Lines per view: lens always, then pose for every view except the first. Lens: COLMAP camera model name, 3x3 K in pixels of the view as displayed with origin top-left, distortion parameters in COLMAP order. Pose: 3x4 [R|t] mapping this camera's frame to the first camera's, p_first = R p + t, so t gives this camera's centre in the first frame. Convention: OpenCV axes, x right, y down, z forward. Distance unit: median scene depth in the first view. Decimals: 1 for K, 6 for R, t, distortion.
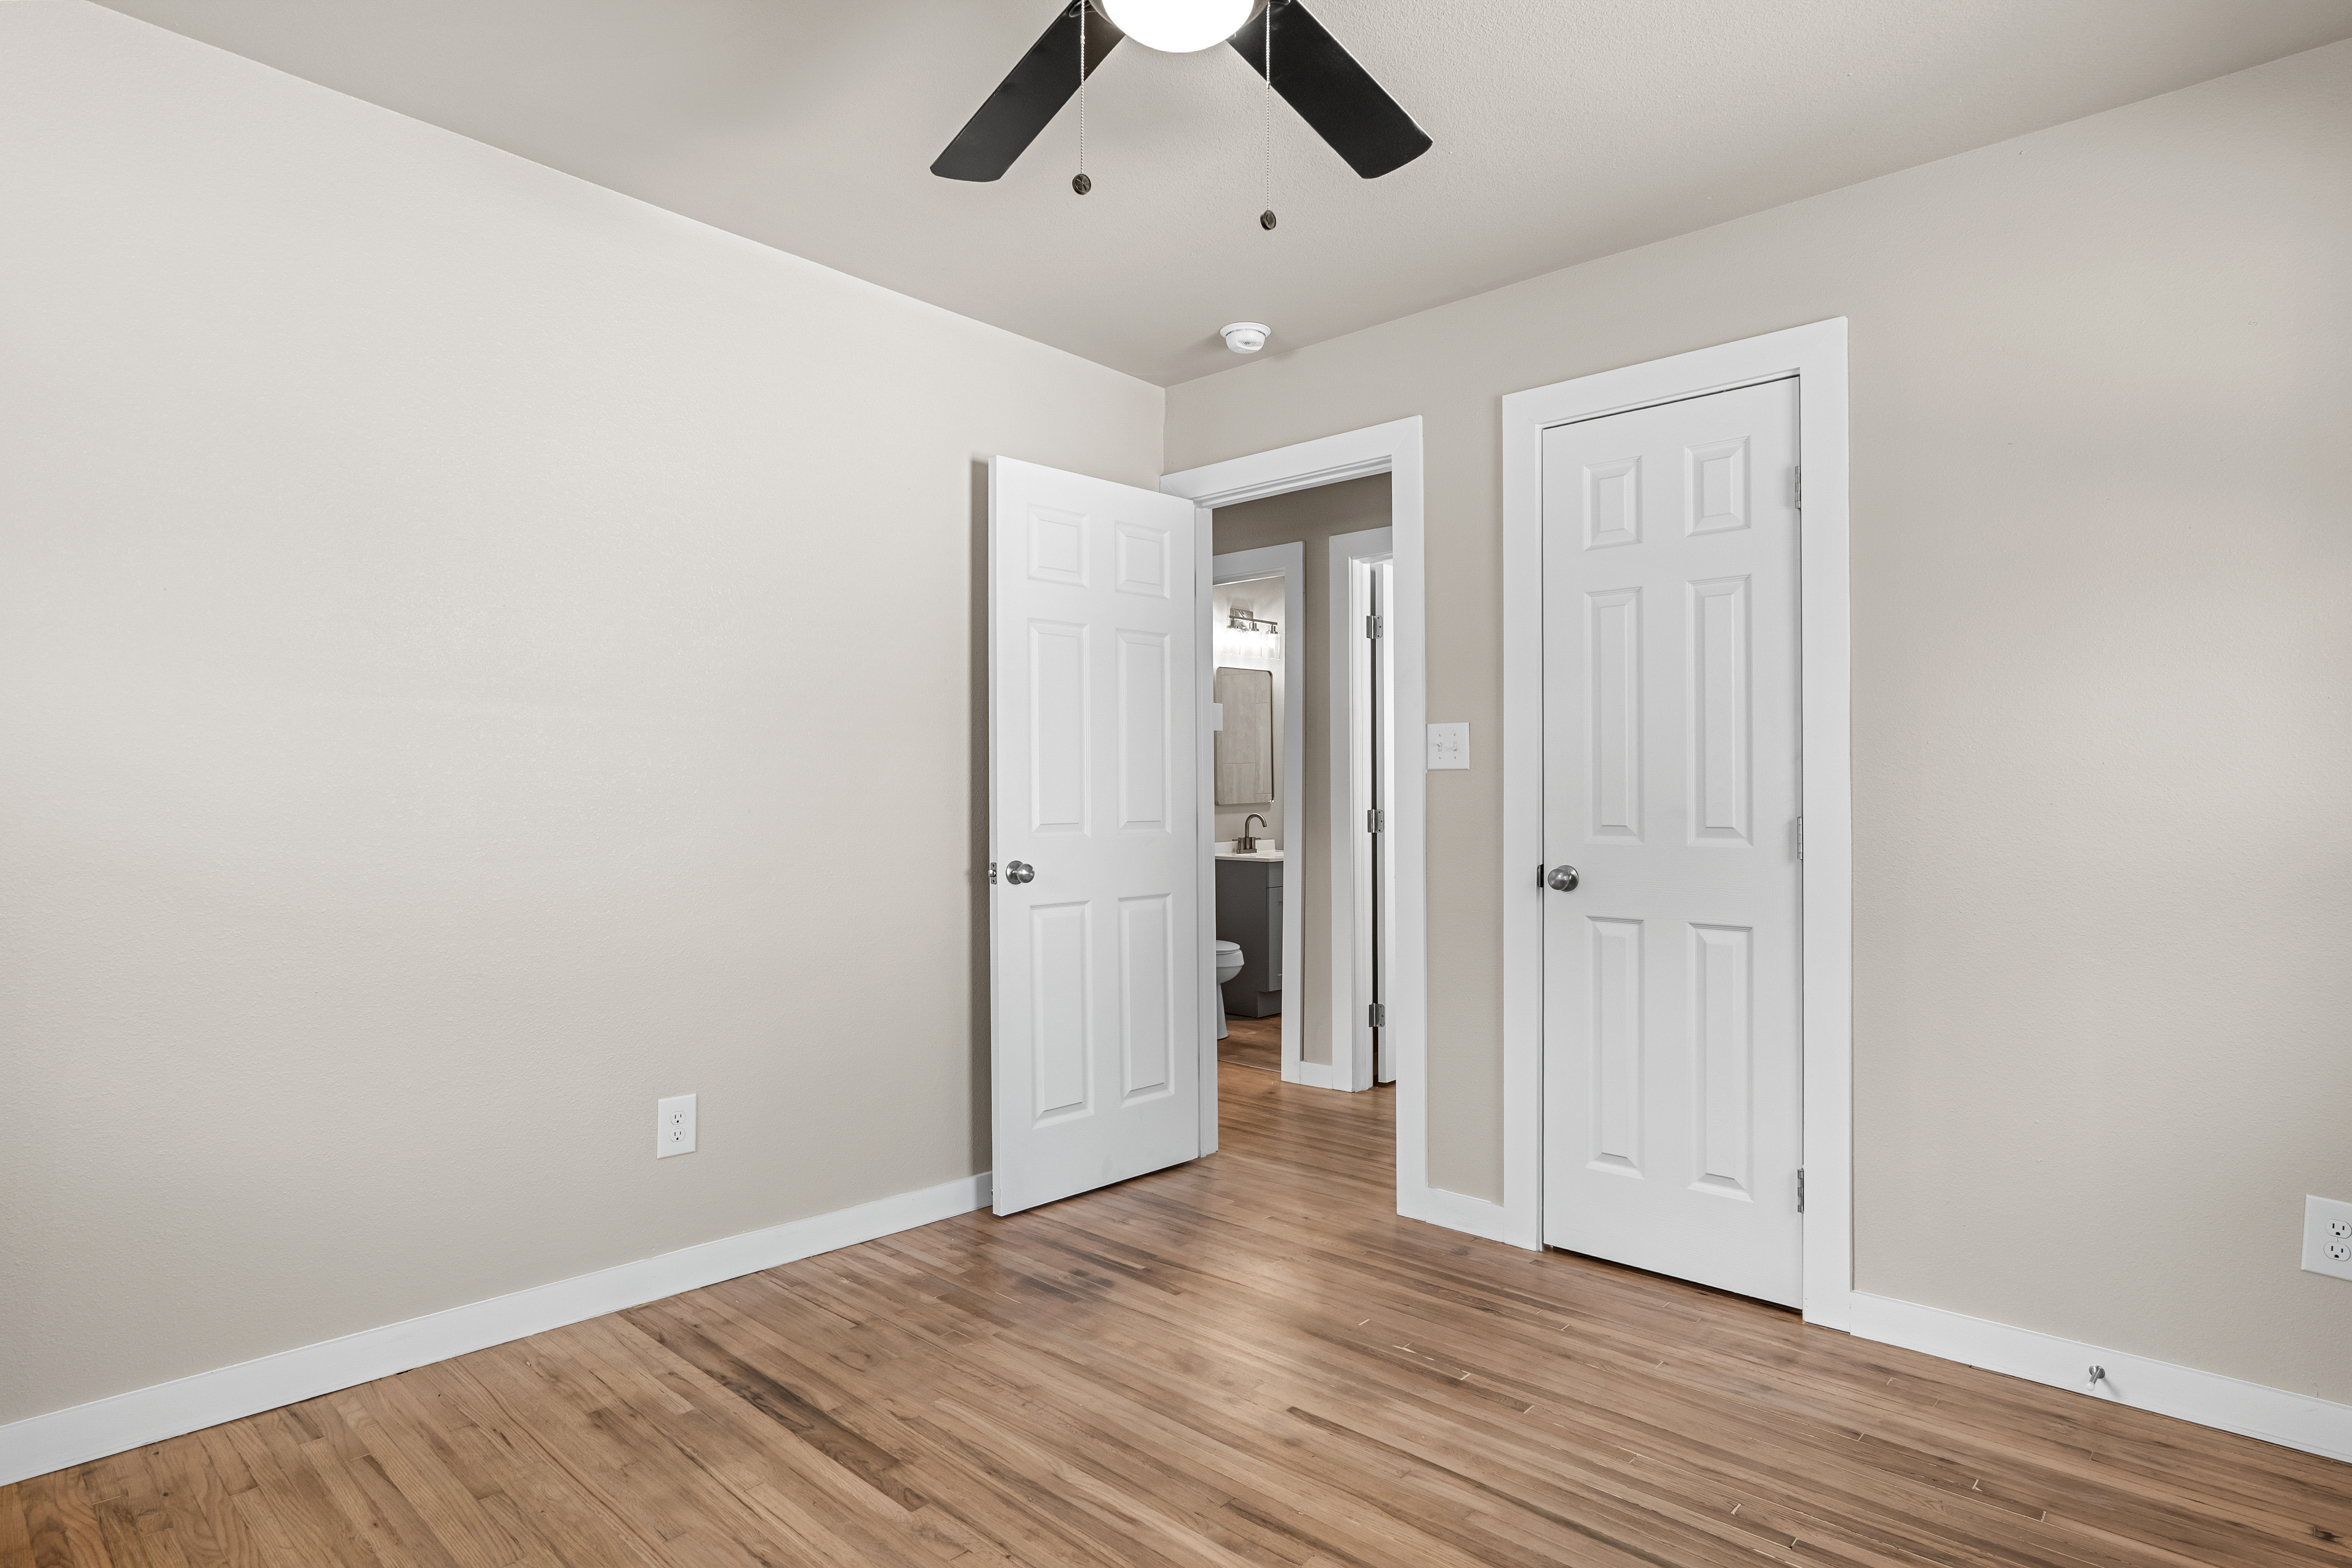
lens RADIAL K [[1237.4, 0, 1180.9], [0, 1237.4, 774.6], [0, 0, 1]] dist [-0.027235, 0.012357]
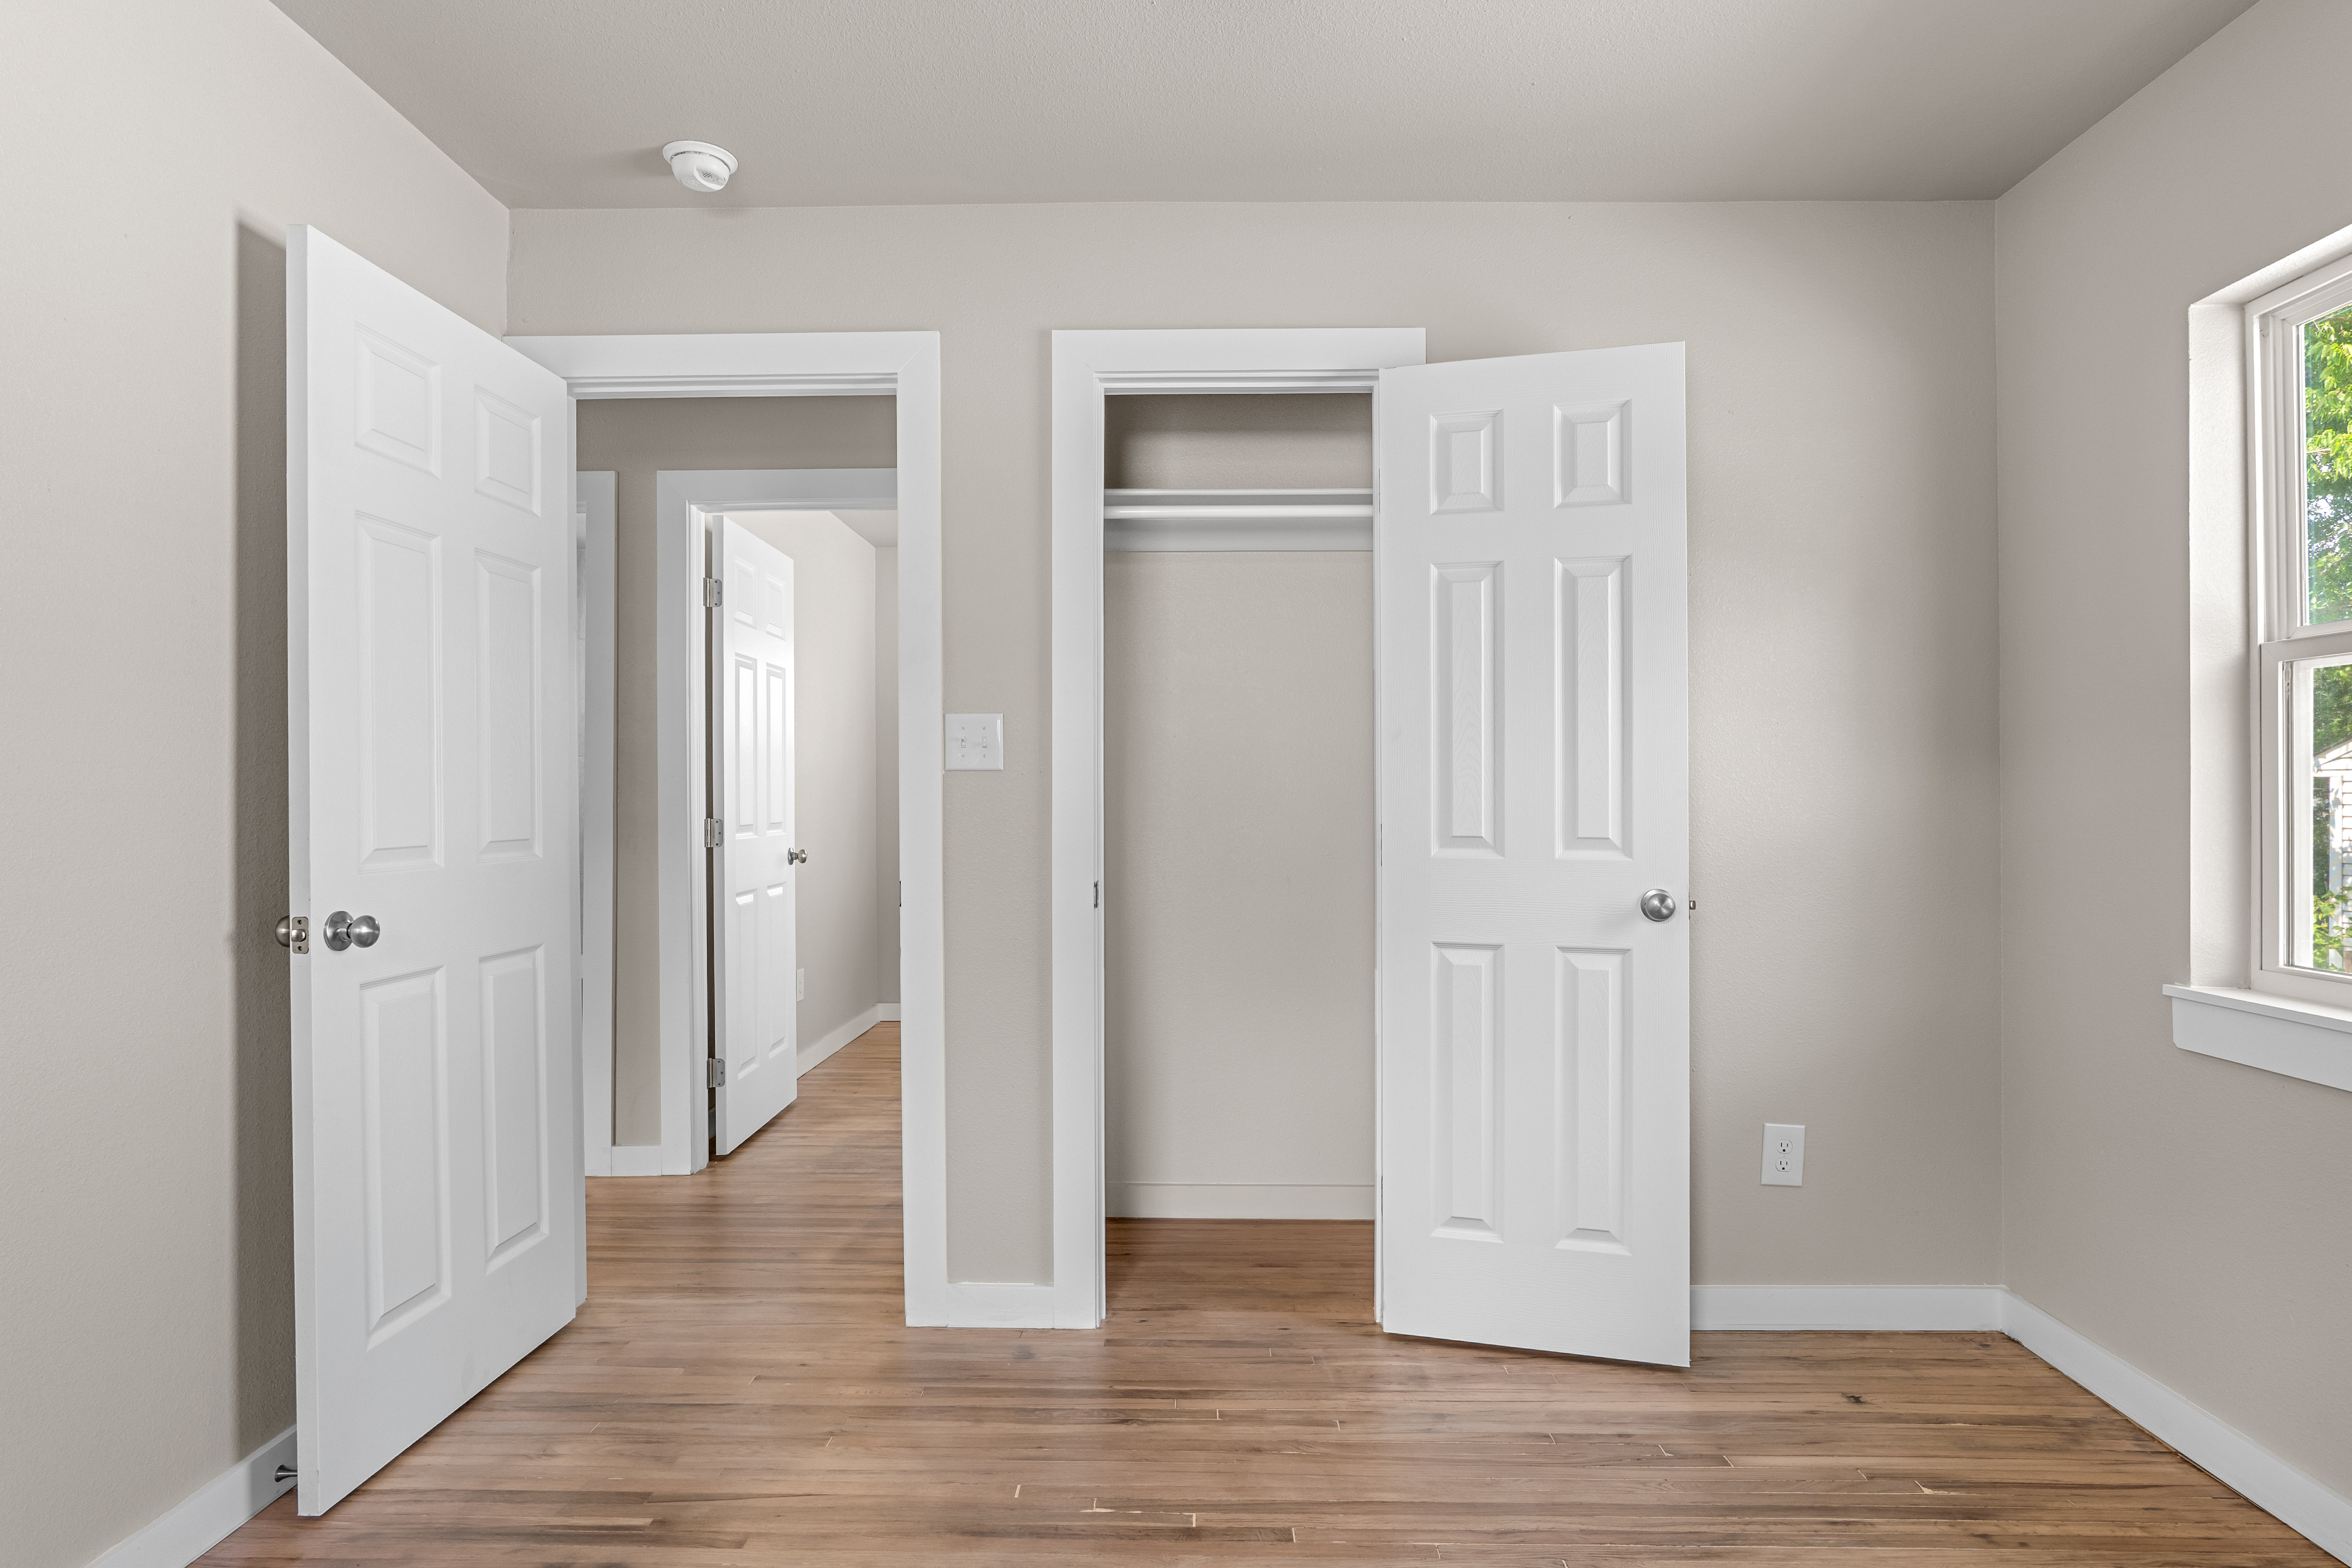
lens RADIAL K [[1249.7, 0, 1185.1], [0, 1249.7, 788.7], [0, 0, 1]] dist [-0.024607, 0.012725]
pose [[0.749285, 0.005828, 0.662222, -0.240244], [-0.011077, 0.999932, 0.003733, 0.003581], [-0.662155, -0.010133, 0.749298, 0.299811]]
